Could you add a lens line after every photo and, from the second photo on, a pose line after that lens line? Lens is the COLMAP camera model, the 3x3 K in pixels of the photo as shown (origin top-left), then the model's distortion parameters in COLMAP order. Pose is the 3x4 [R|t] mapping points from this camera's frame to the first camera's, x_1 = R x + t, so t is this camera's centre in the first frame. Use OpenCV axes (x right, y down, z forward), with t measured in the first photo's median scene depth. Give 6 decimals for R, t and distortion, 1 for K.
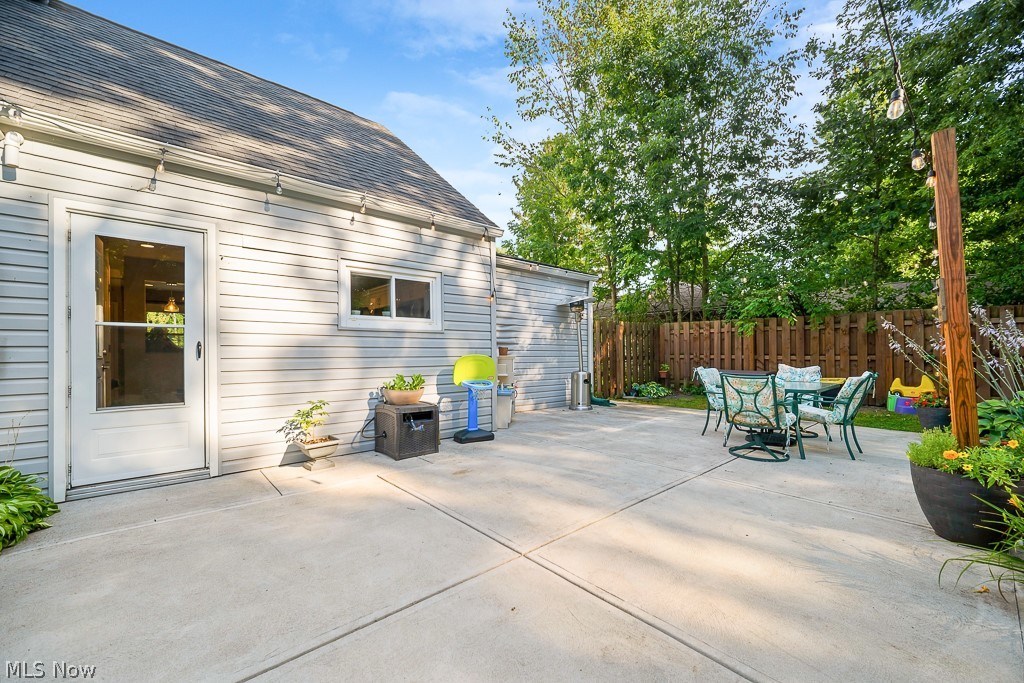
lens RADIAL K [[405.8, 0, 506.3], [0, 405.8, 353.7], [0, 0, 1]] dist [-0.002414, -0.000043]
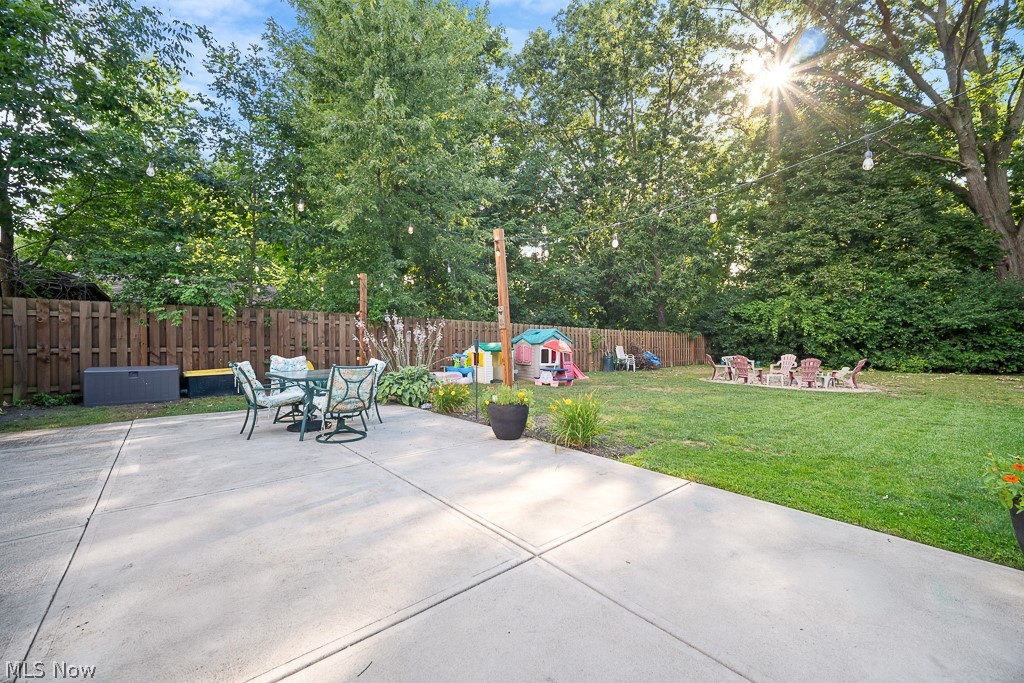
lens RADIAL K [[405.8, 0, 506.3], [0, 405.8, 353.7], [0, 0, 1]] dist [-0.002414, -0.000043]
pose [[0.015230, -0.029712, 0.999442, -0.358015], [0.006047, 0.999543, 0.029623, -0.006195], [-0.999866, 0.005593, 0.015402, 0.412619]]
